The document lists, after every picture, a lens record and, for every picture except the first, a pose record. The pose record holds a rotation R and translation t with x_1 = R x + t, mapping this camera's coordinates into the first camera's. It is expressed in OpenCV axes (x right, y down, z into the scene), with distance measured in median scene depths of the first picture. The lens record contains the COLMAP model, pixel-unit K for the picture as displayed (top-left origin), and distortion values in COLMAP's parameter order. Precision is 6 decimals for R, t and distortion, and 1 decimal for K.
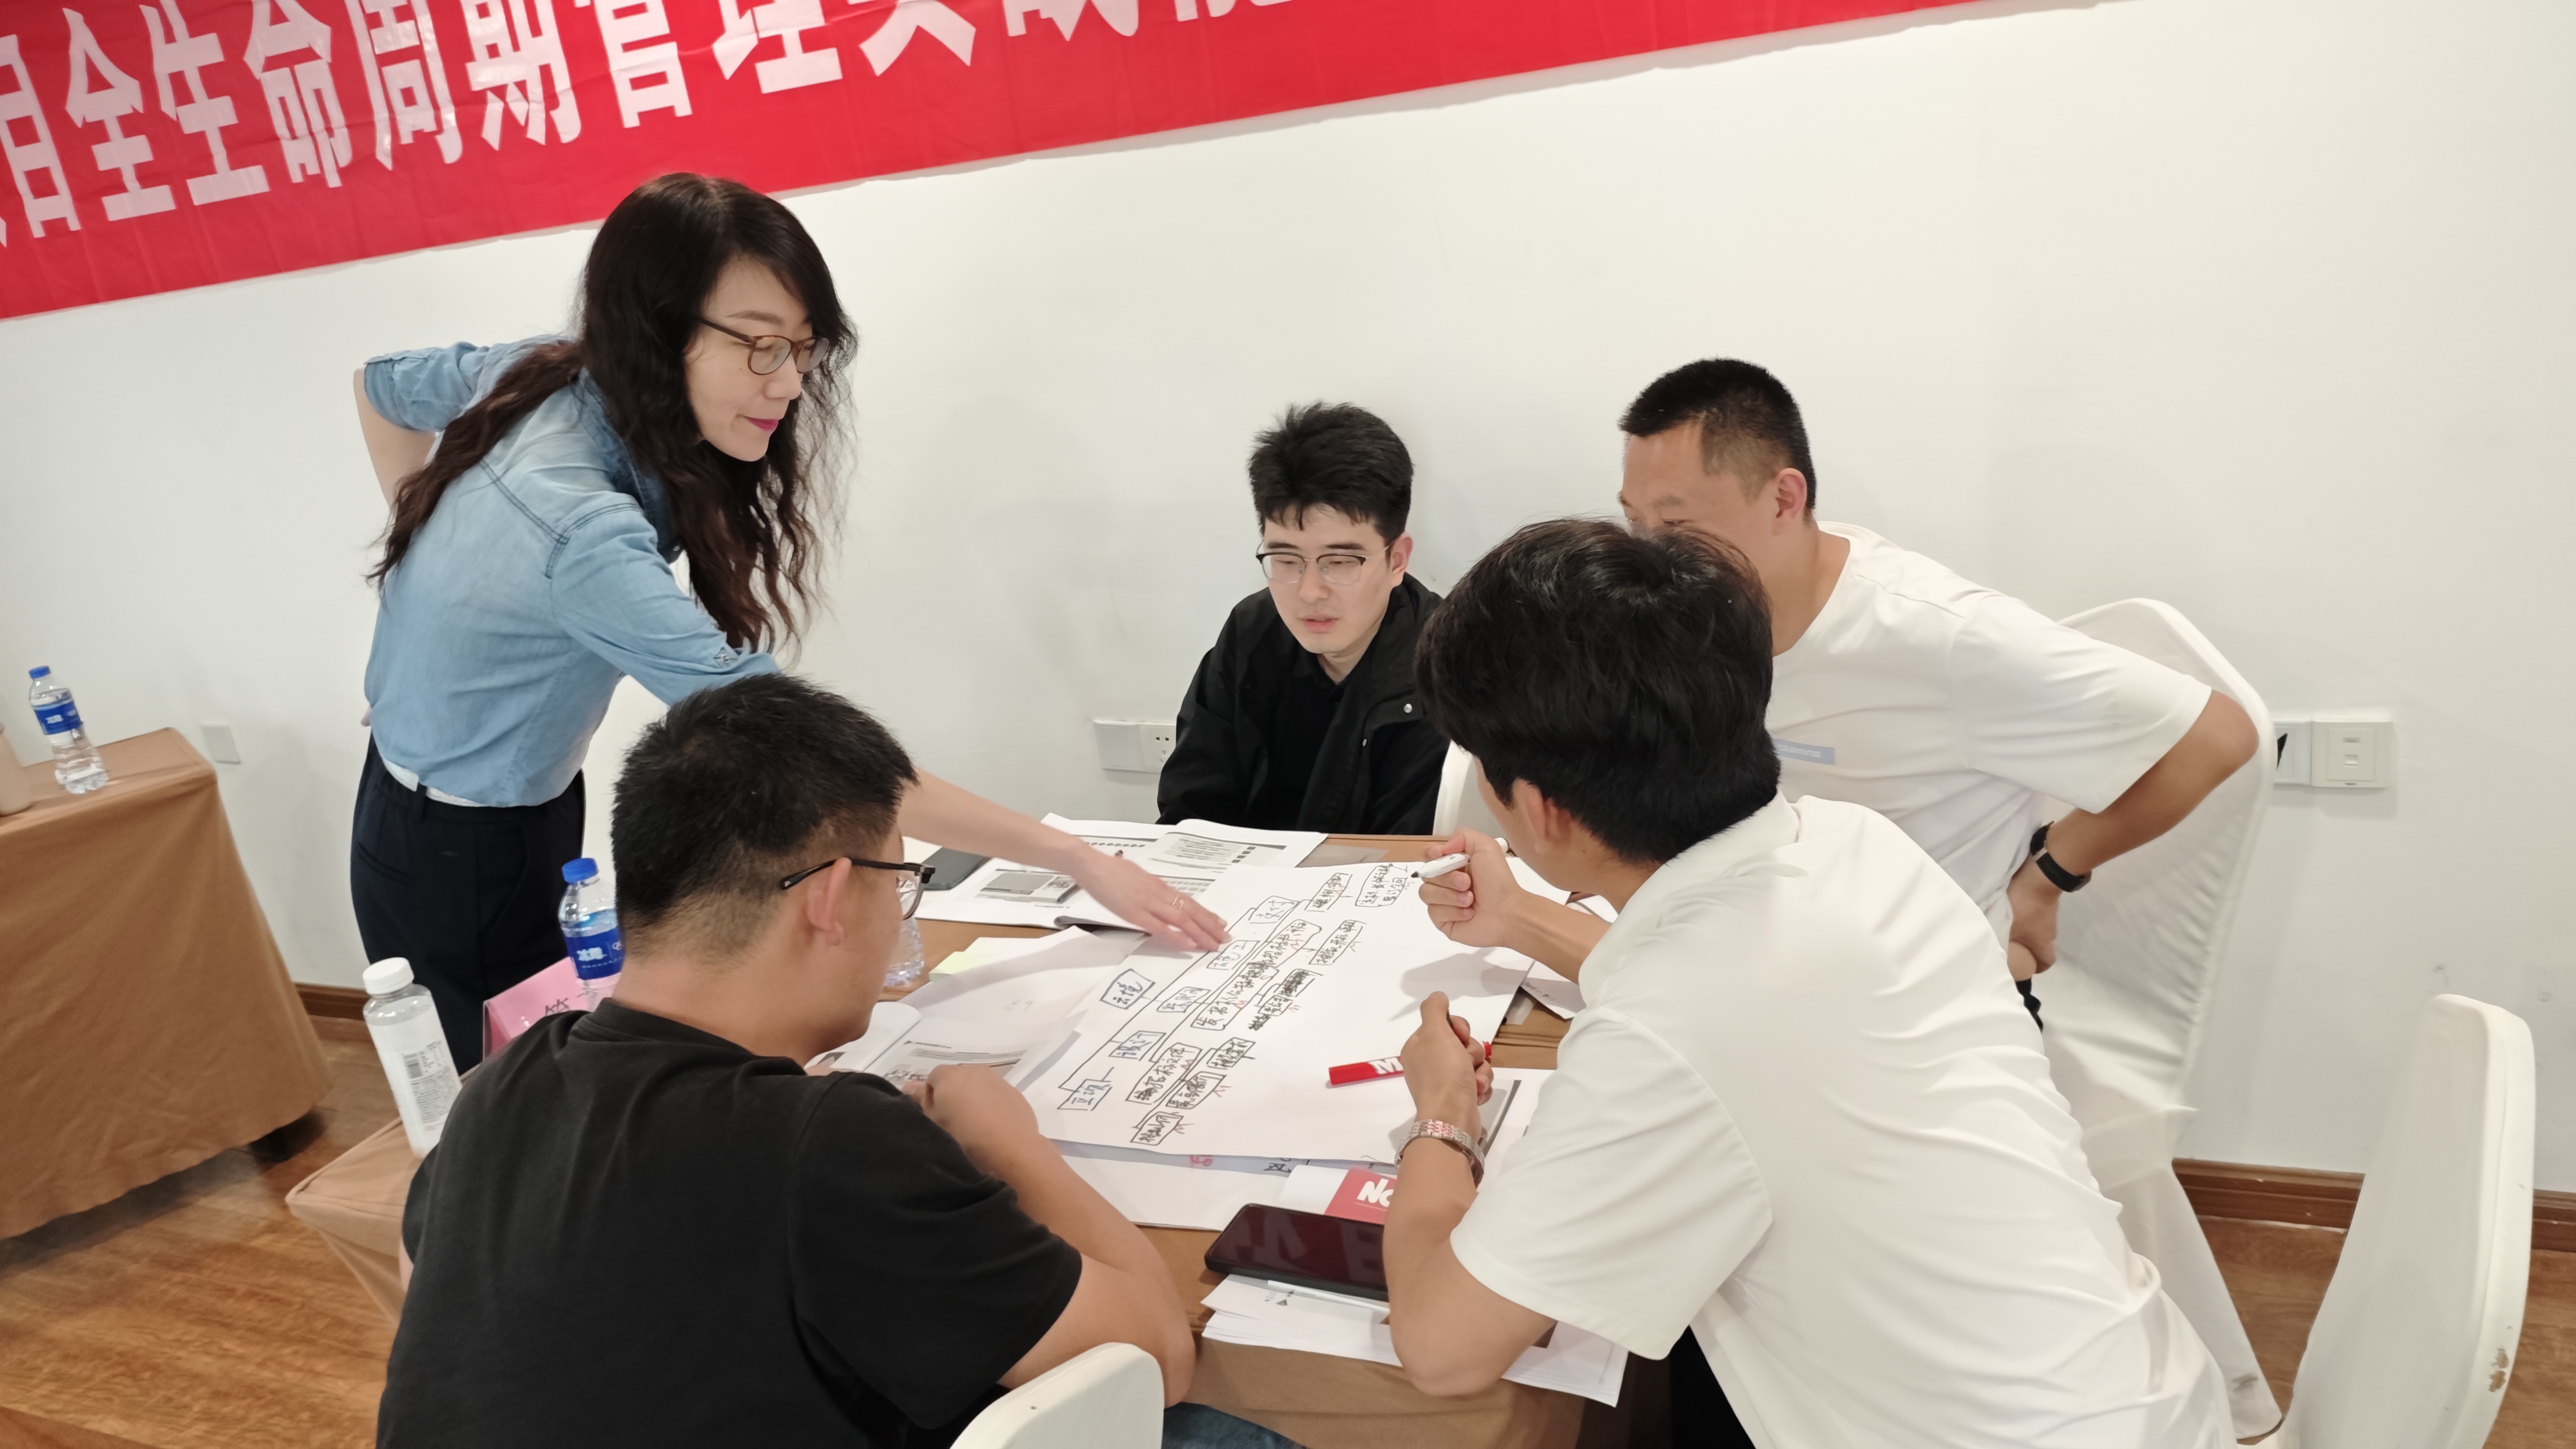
lens RADIAL K [[1943.4, 0, 1275.5], [0, 1943.4, 742.3], [0, 0, 1]] dist [-0.082151, 0.104804]
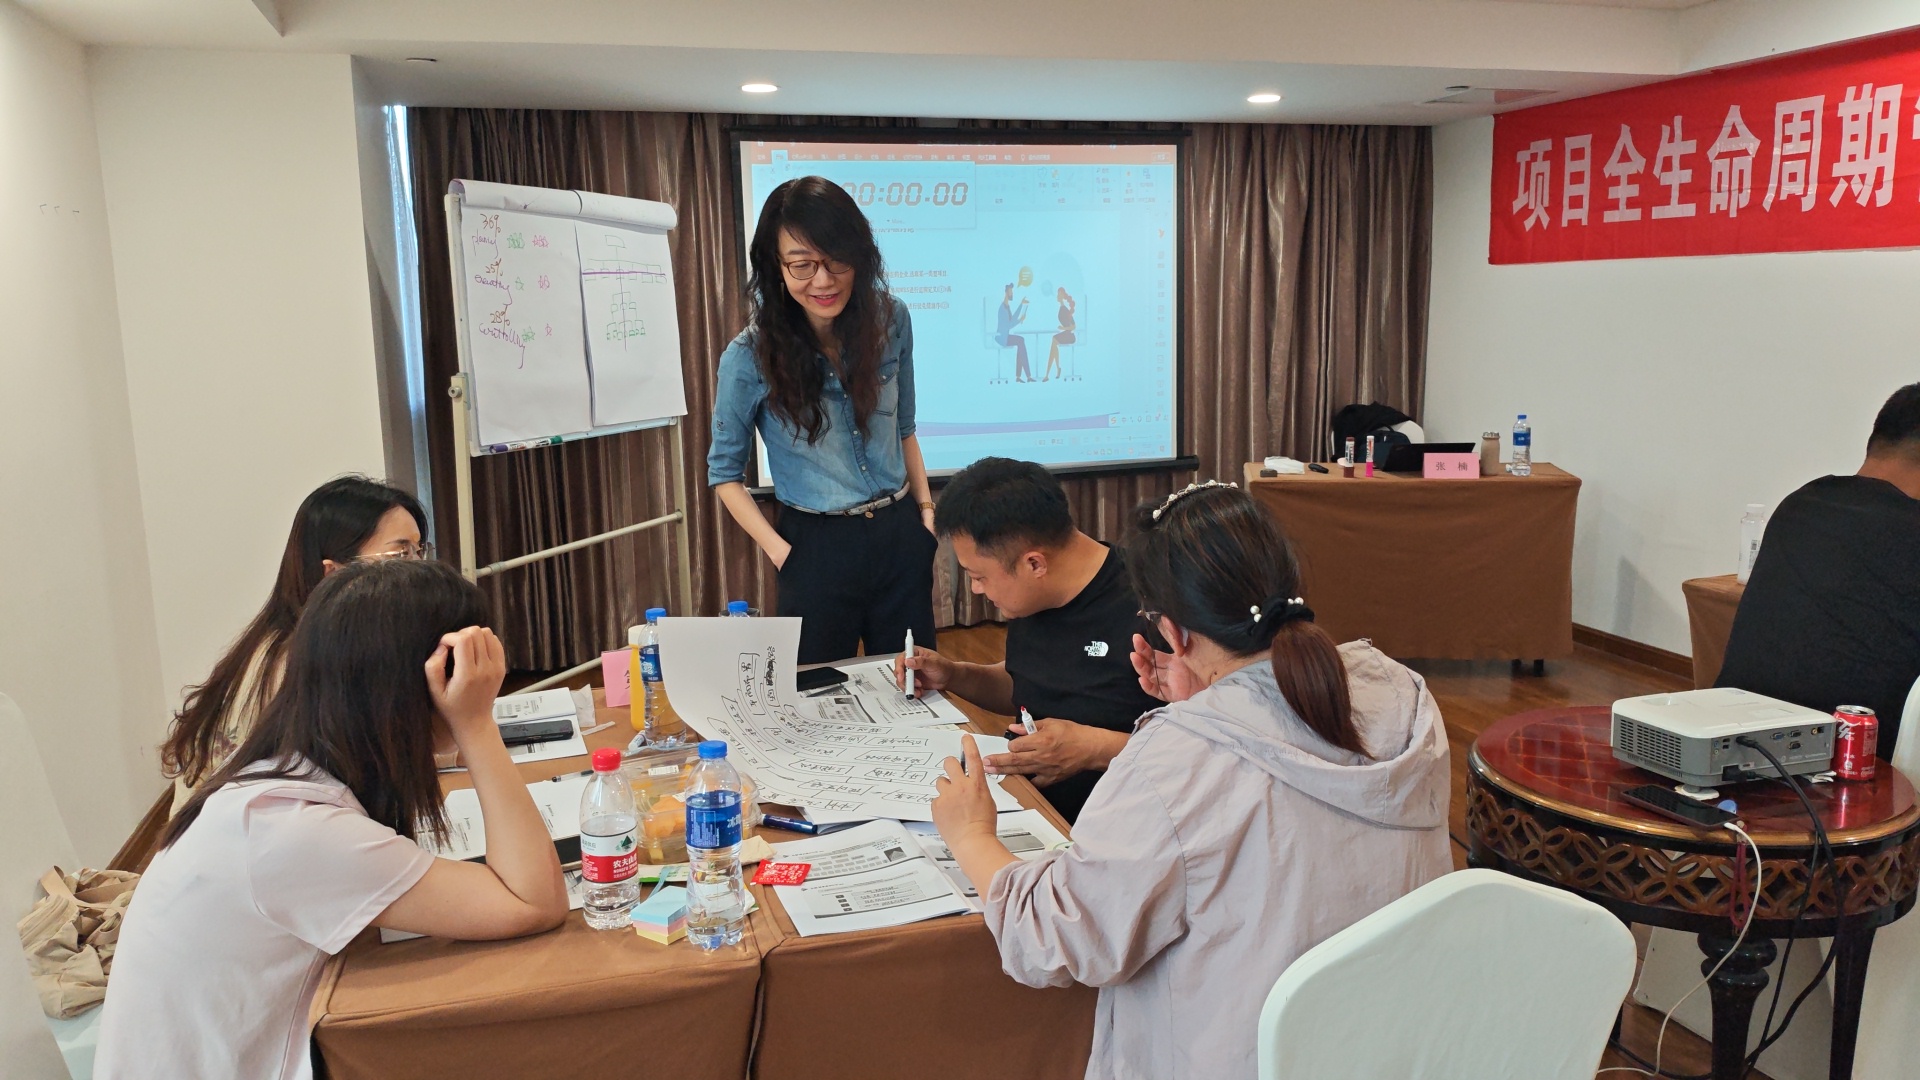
lens RADIAL K [[1468.5, 0, 964.0], [0, 1468.5, 502.9], [0, 0, 1]] dist [-0.012018, 0.055069]
pose [[0.681478, 0.239414, -0.691570, 0.104985], [-0.311294, 0.950056, 0.022148, 0.229957], [0.662333, 0.200188, 0.721970, -0.639017]]
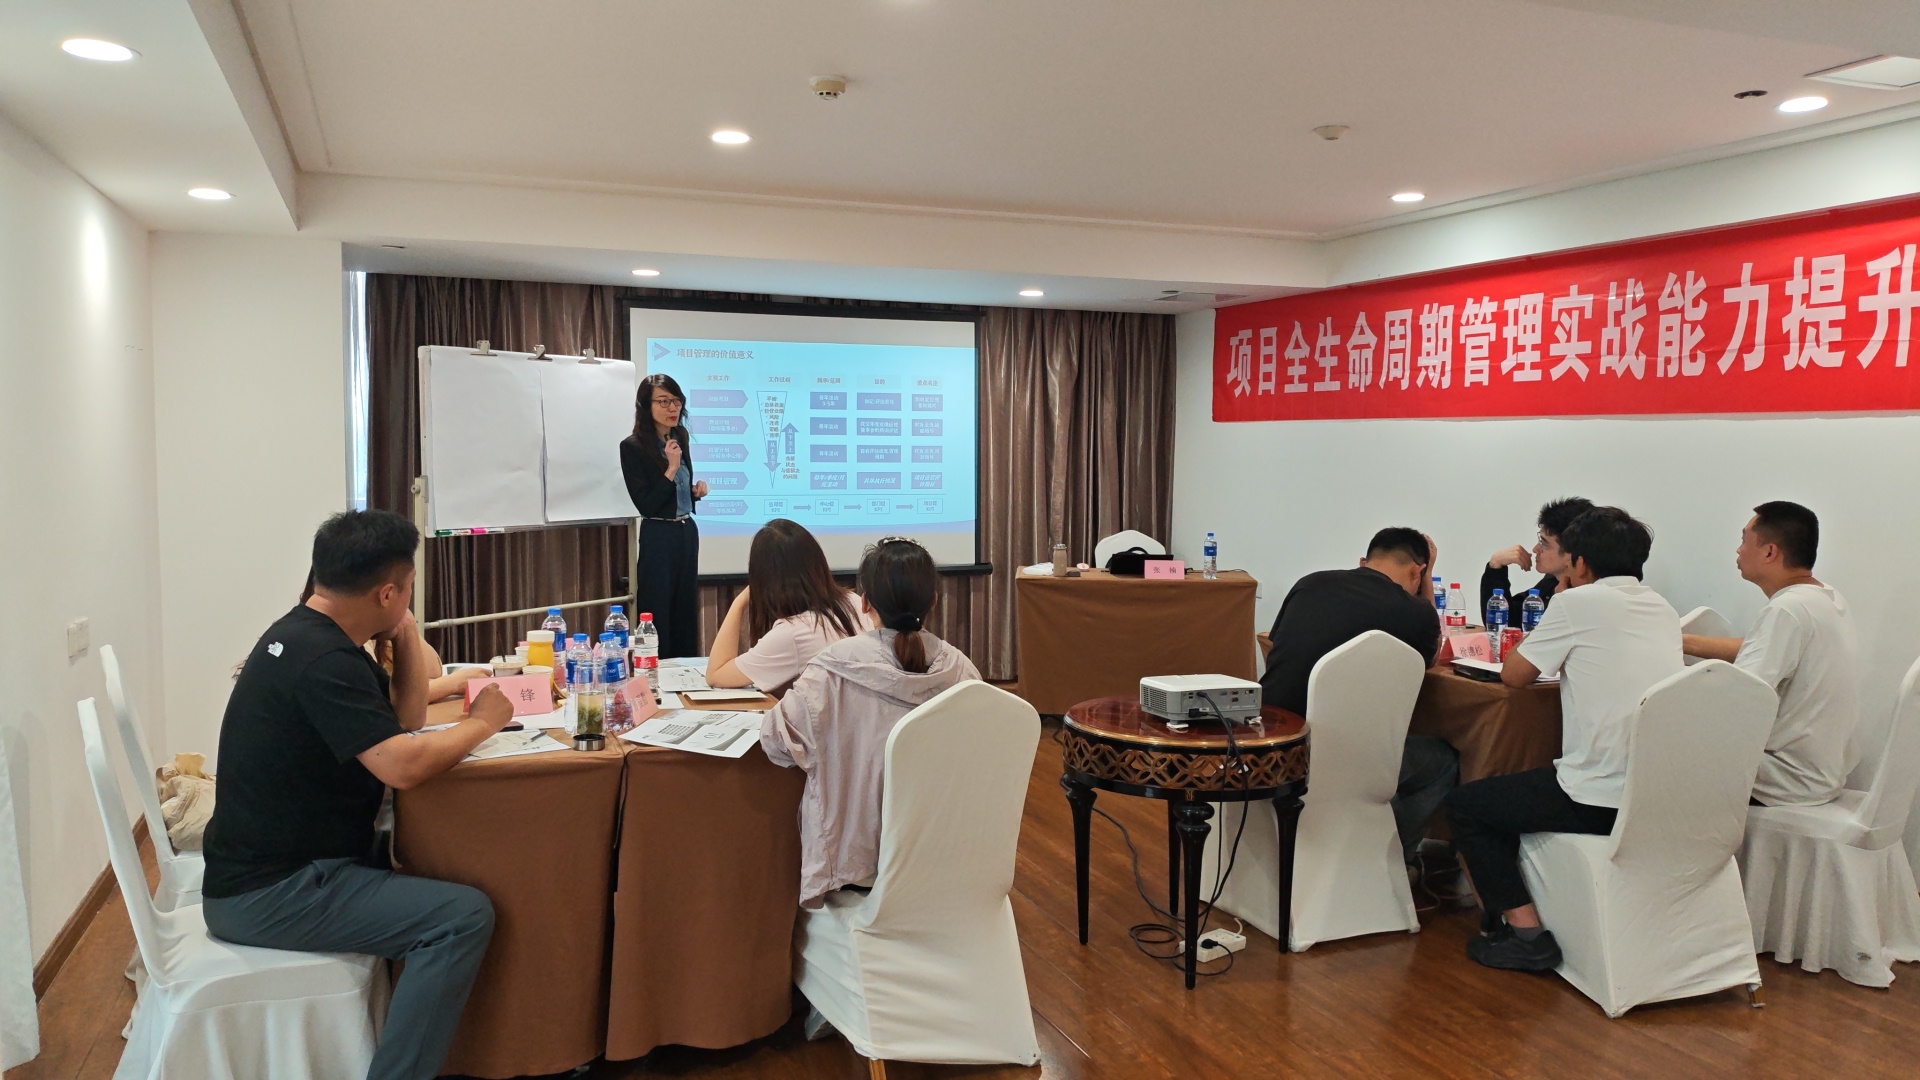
lens RADIAL K [[1414.2, 0, 960.0], [0, 1414.2, 540.0], [0, 0, 1]] dist [0.071772, -0.176821]
pose [[0.729053, 0.206081, -0.652696, 0.506890], [-0.330300, 0.941142, -0.071786, 0.270133], [0.599486, 0.267922, 0.754211, -0.906446]]
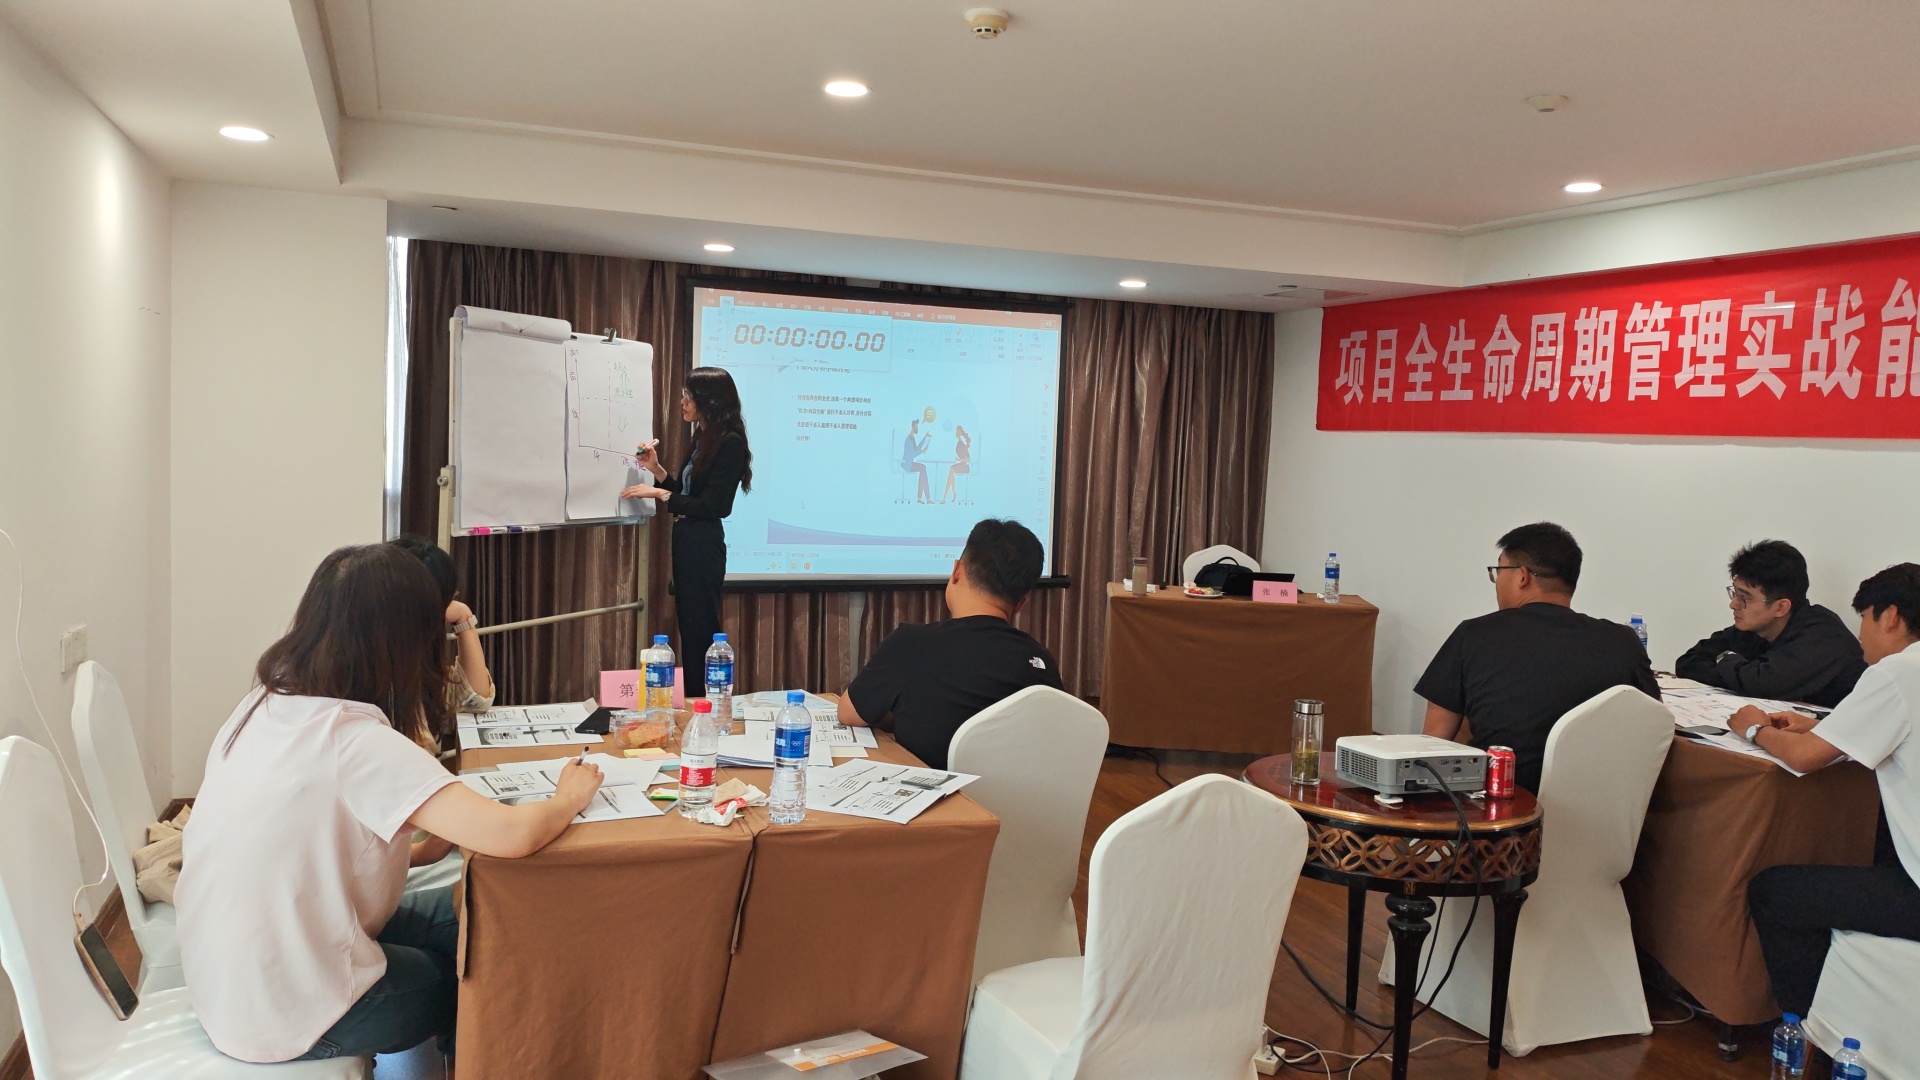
lens RADIAL K [[1414.2, 0, 960.0], [0, 1414.2, 540.0], [0, 0, 1]] dist [0.071772, -0.176821]
pose [[0.717991, 0.229695, -0.657061, 0.286214], [-0.359677, 0.930617, -0.067706, 0.277393], [0.595920, 0.284942, 0.750791, -0.828844]]
